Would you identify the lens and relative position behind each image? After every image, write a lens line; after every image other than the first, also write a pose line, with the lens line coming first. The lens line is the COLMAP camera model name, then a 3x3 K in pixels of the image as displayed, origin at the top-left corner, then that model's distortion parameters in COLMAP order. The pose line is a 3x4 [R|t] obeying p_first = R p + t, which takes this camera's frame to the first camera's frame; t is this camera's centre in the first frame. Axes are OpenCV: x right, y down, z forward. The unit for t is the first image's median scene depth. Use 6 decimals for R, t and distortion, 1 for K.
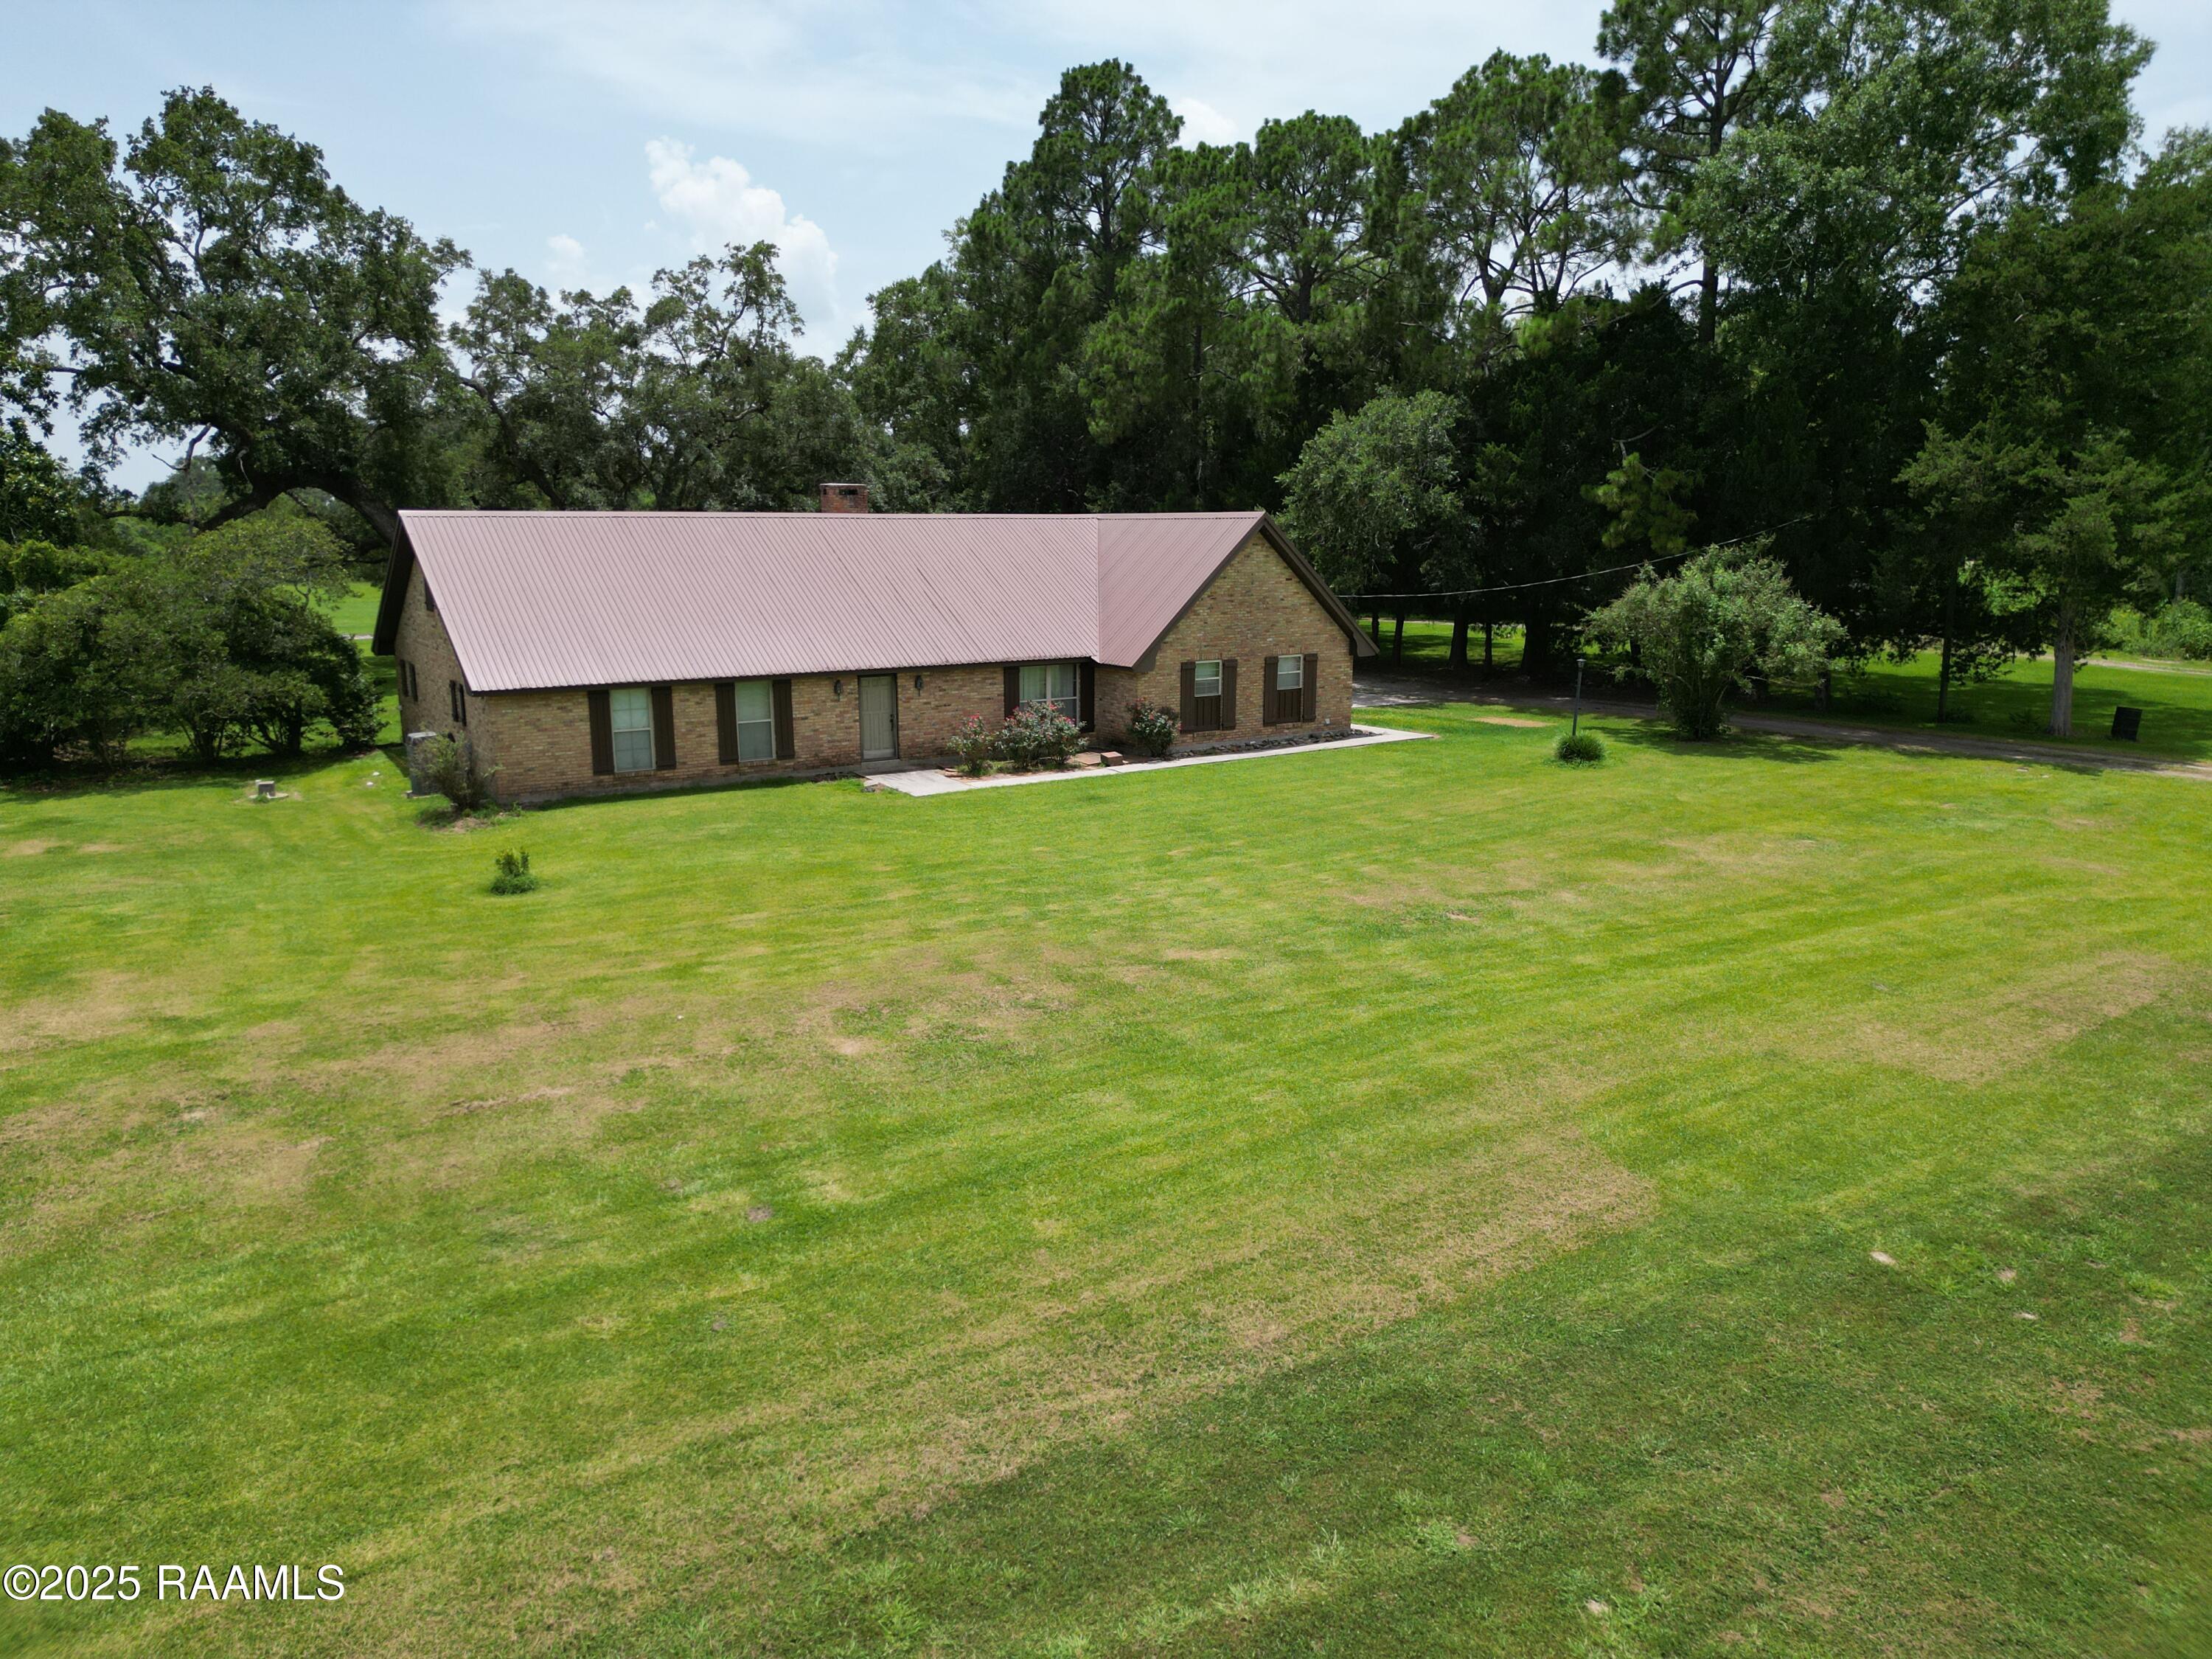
lens RADIAL K [[1531.7, 0, 1106.0], [0, 1531.7, 829.5], [0, 0, 1]] dist [0.067861, -0.071819]
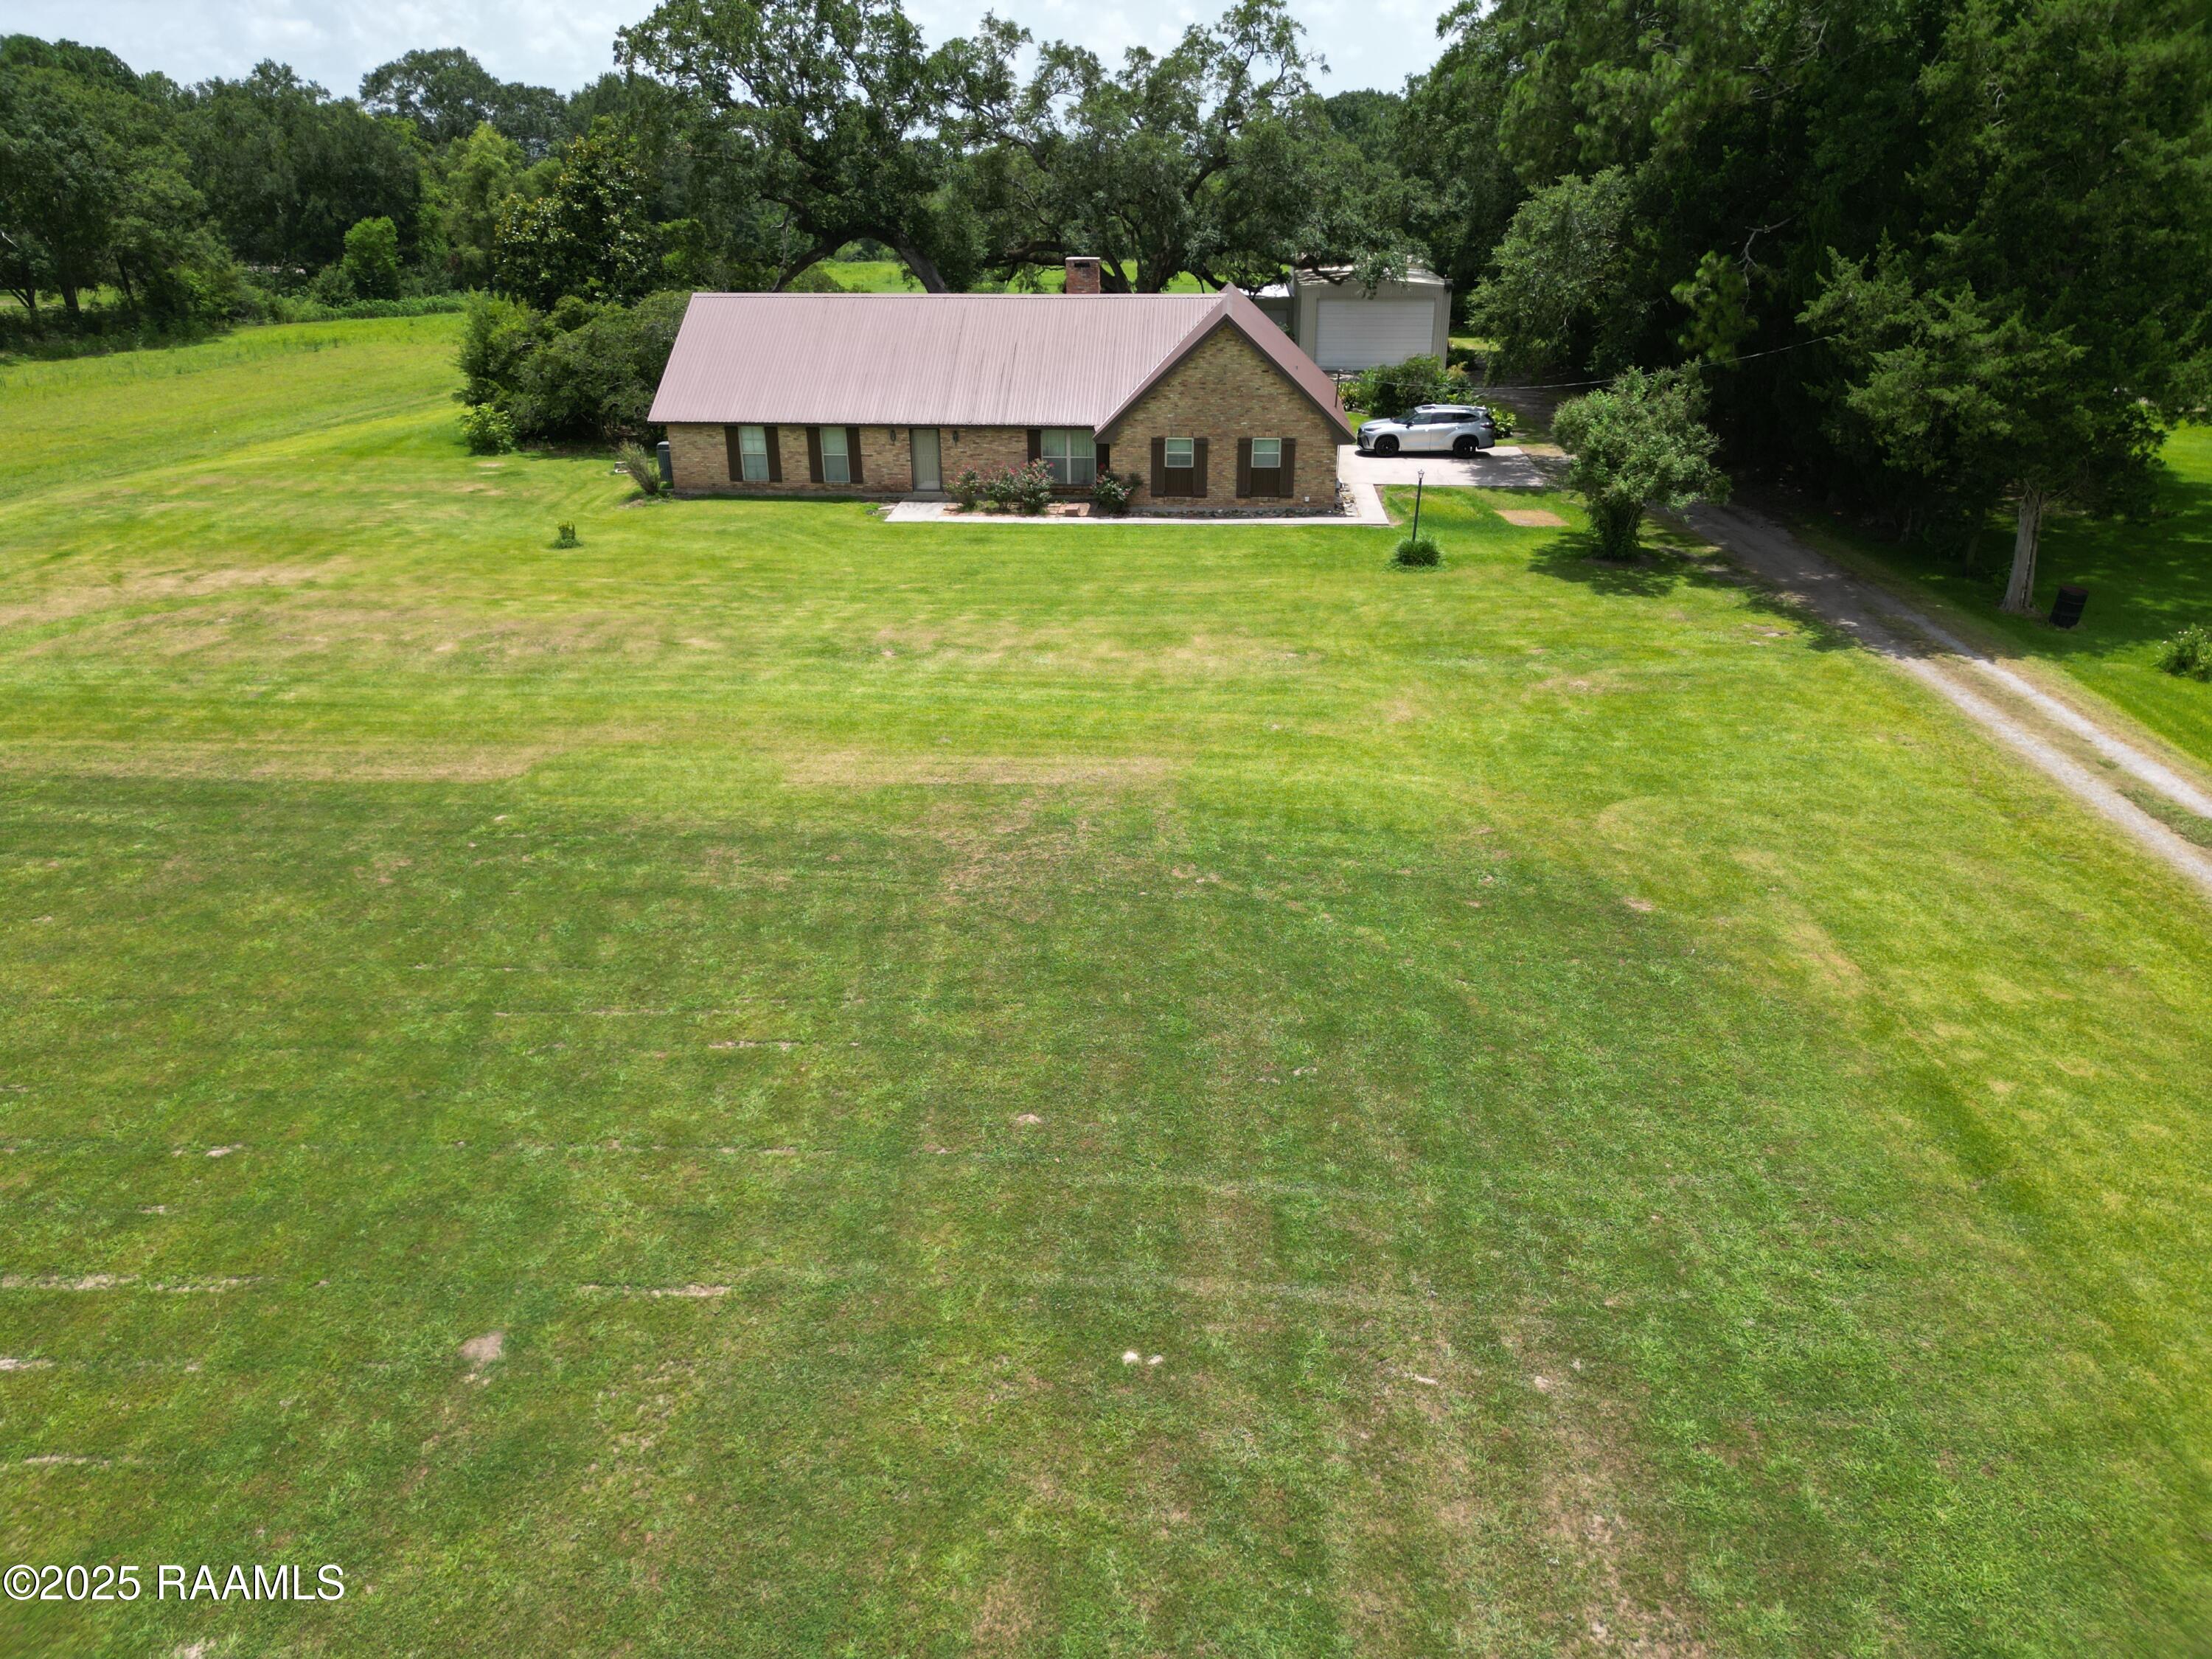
lens RADIAL K [[1543.8, 0, 1106.0], [0, 1543.8, 829.5], [0, 0, 1]] dist [0.030025, -0.009942]
pose [[0.789260, 0.240042, -0.565198, 0.919338], [-0.118629, 0.962694, 0.243203, -0.119514], [0.602492, -0.124901, 0.788291, -0.049307]]
